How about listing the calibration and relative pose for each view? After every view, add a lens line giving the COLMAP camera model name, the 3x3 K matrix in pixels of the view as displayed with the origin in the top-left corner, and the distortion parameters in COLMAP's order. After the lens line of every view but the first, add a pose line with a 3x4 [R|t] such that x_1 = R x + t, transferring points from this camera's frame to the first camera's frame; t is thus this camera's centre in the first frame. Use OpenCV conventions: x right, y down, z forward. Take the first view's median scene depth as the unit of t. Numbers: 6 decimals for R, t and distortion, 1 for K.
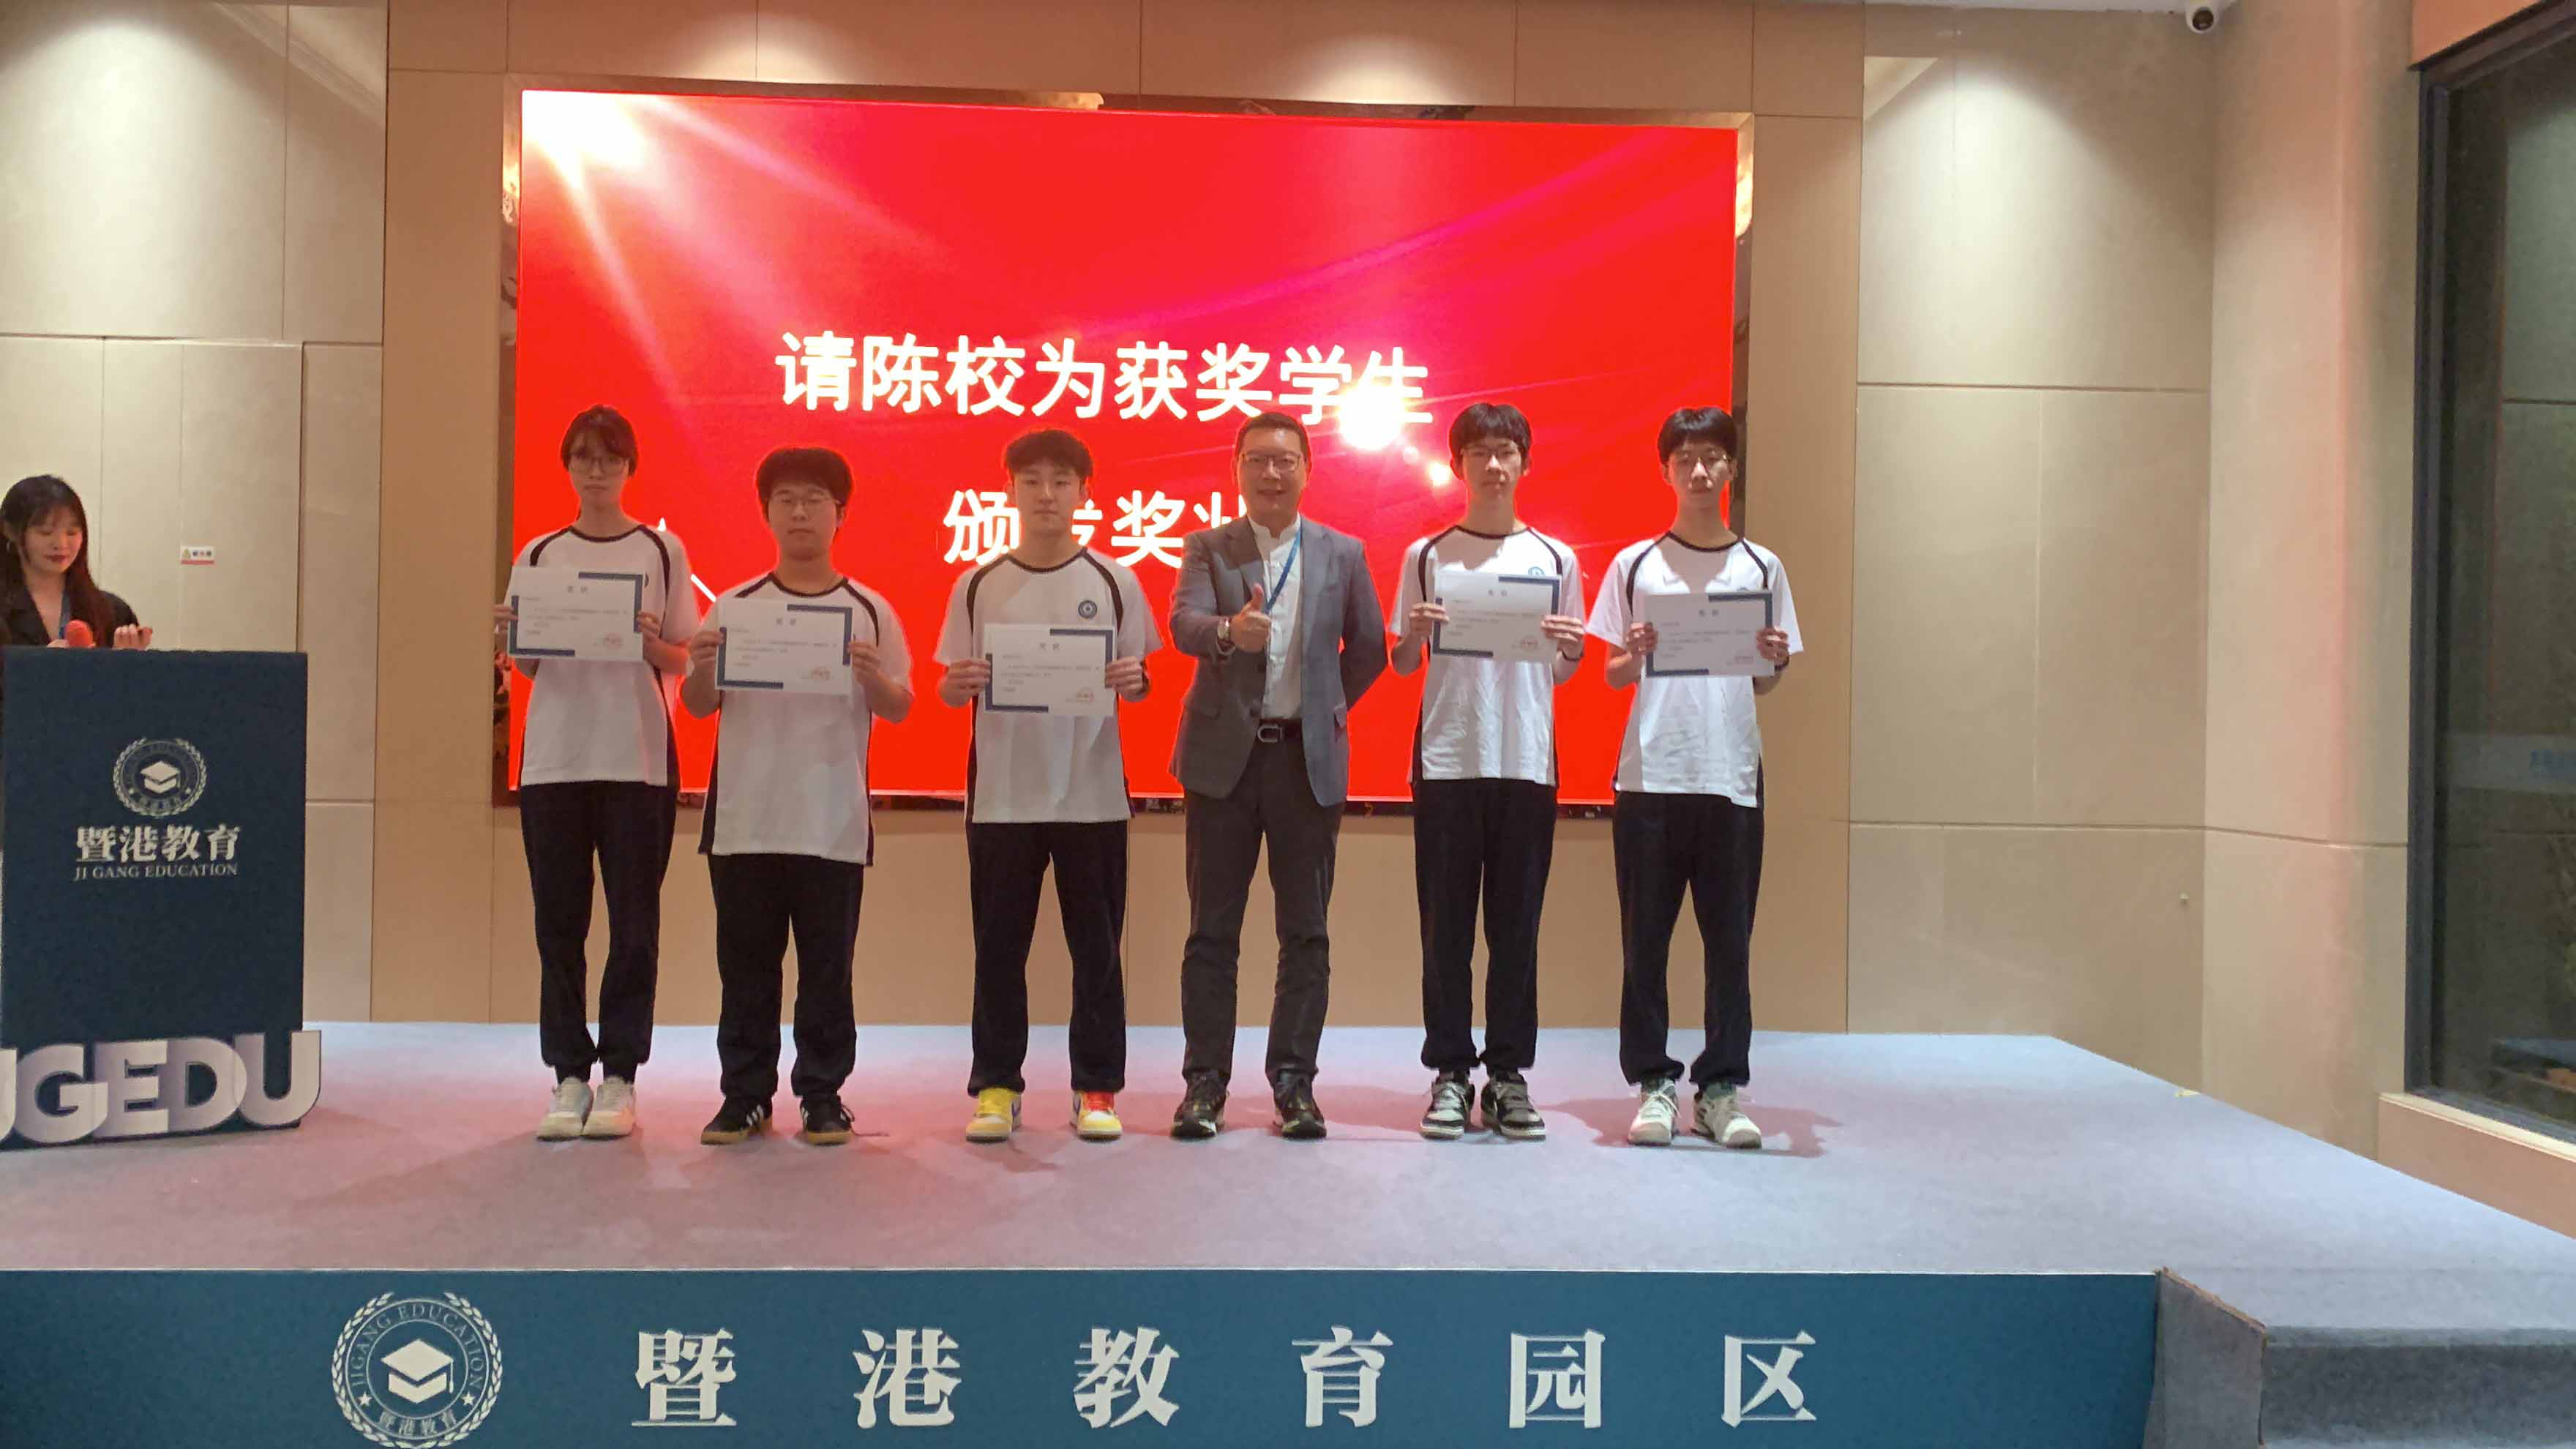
lens RADIAL K [[2641.9, 0, 1288.0], [0, 2641.9, 724.5], [0, 0, 1]] dist [0.003912, -0.014082]
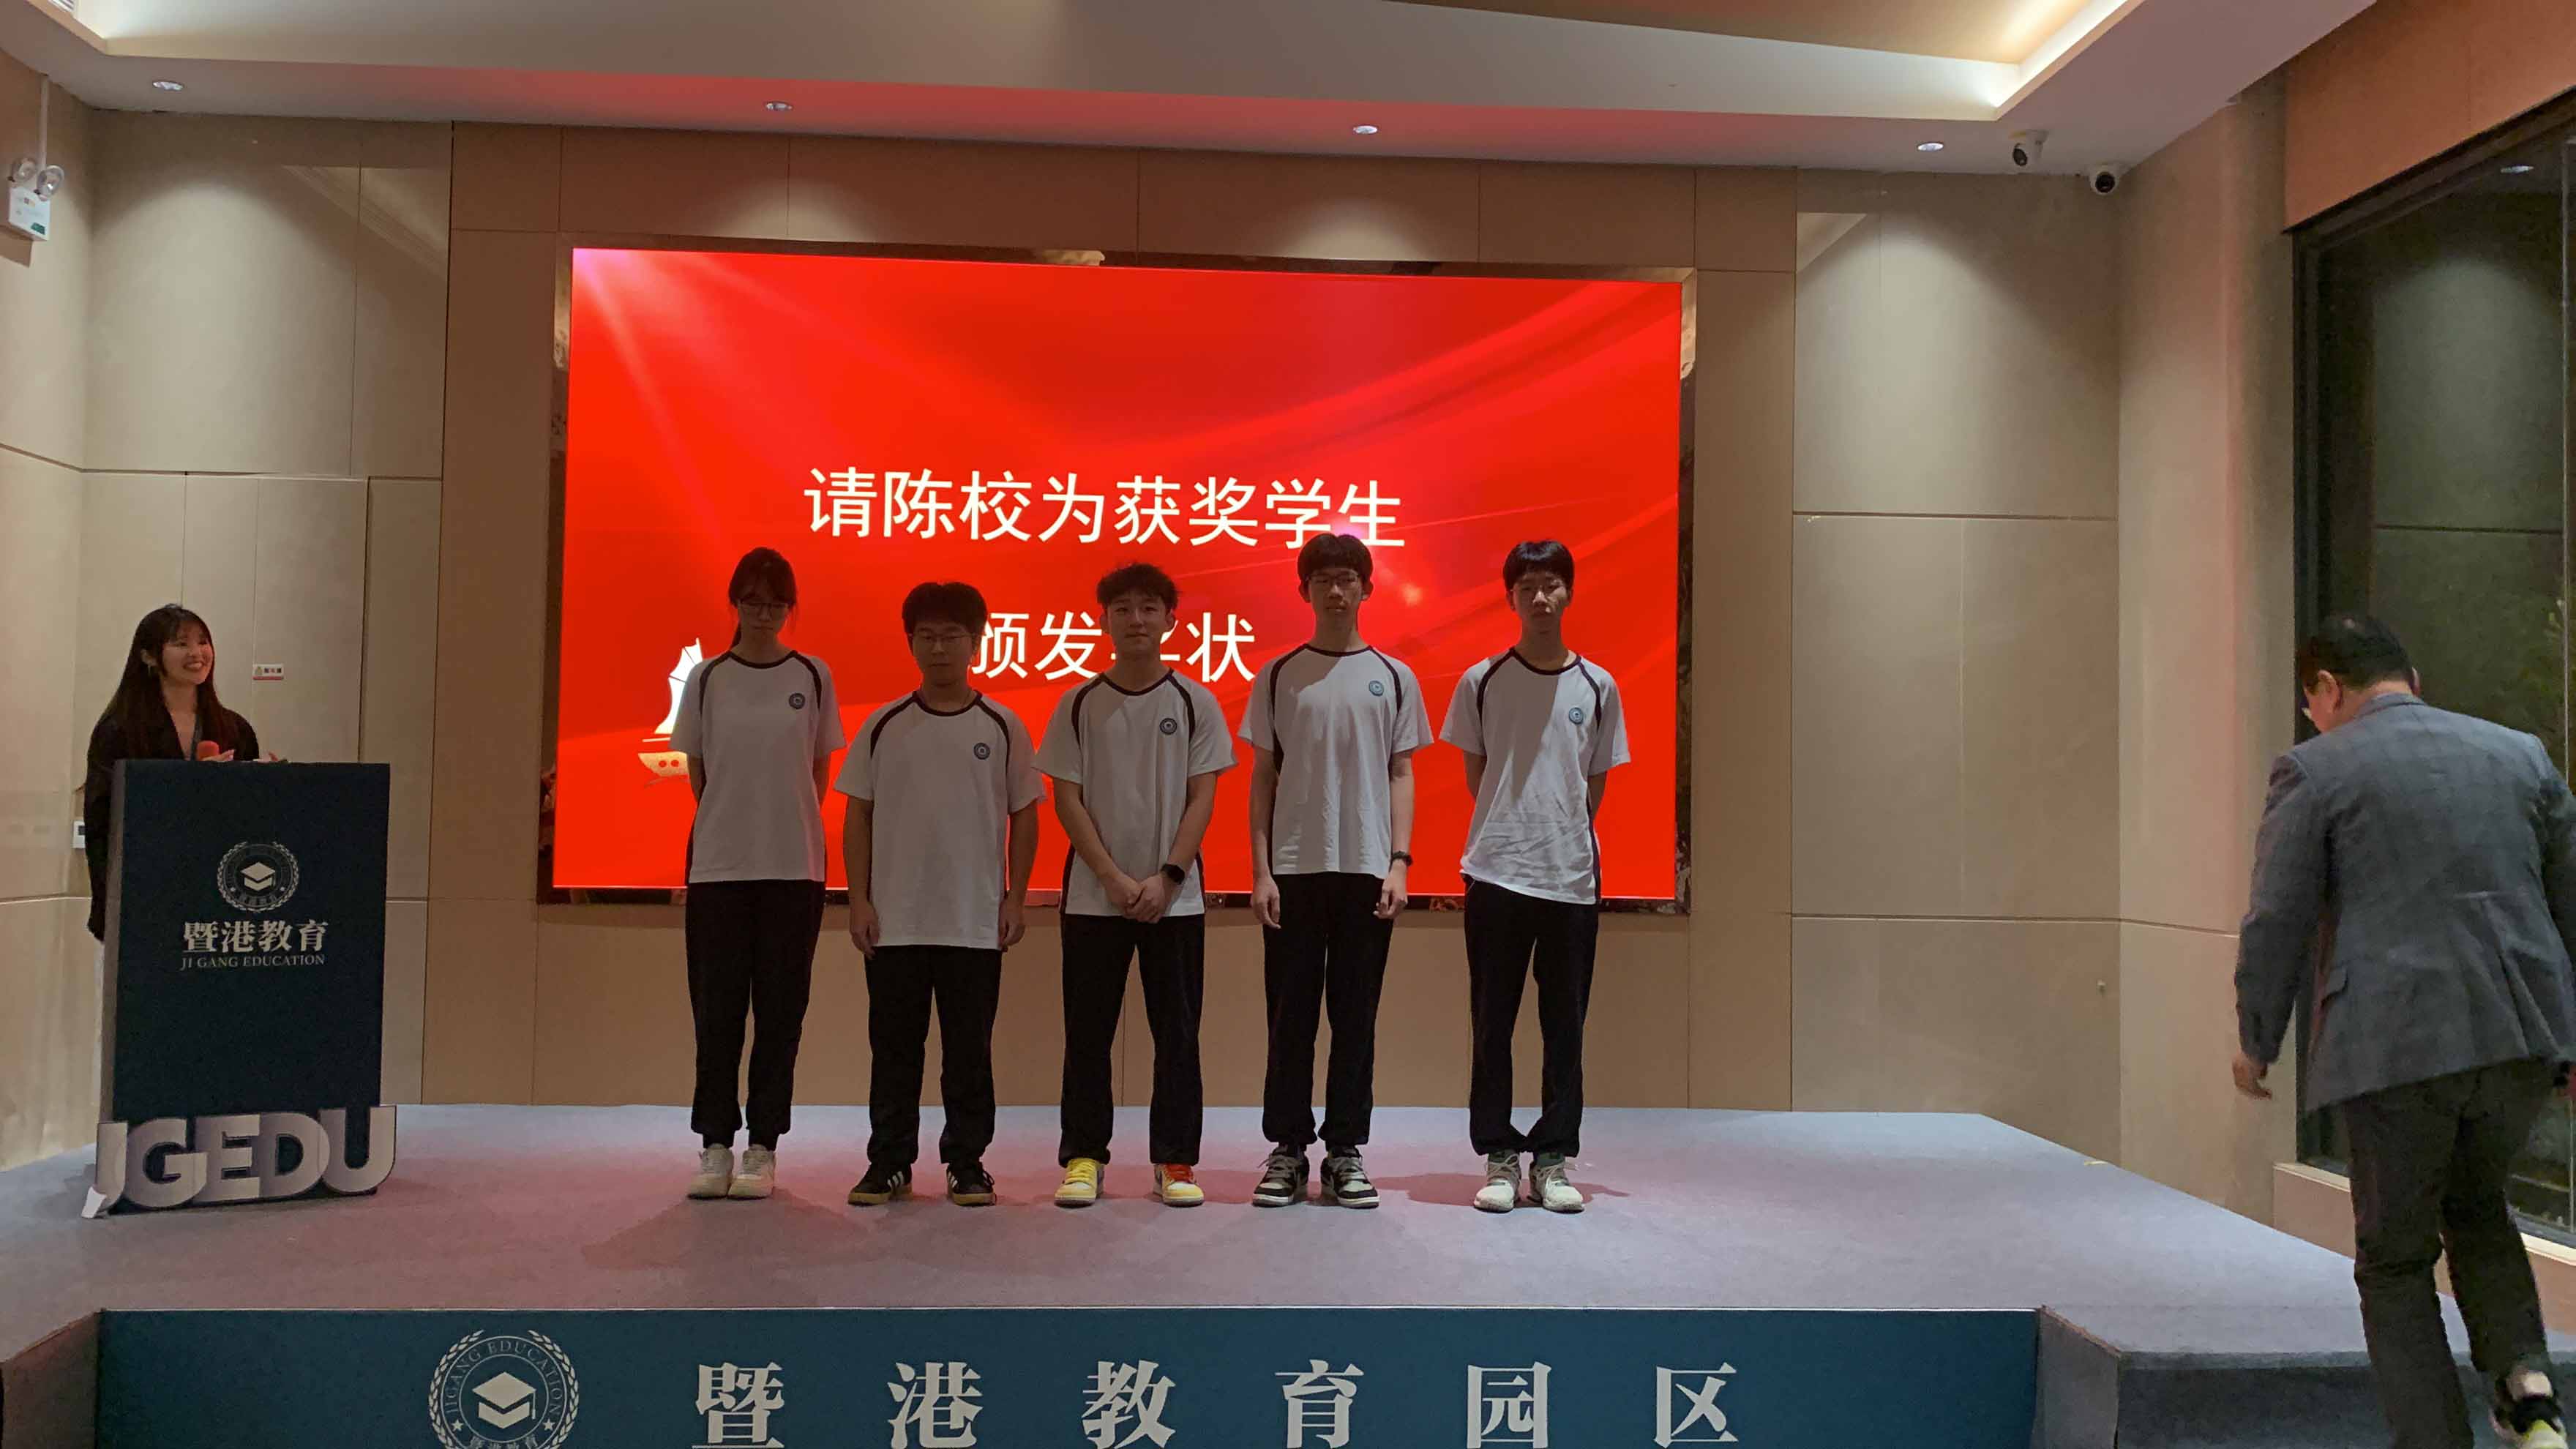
lens RADIAL K [[2637.6, 0, 1307.4], [0, 2637.6, 700.2], [0, 0, 1]] dist [0.004594, -0.031597]
pose [[0.999940, -0.001573, 0.010832, 0.003607], [0.002074, 0.998919, -0.046434, -0.002055], [-0.010747, 0.046453, 0.998863, -0.140054]]
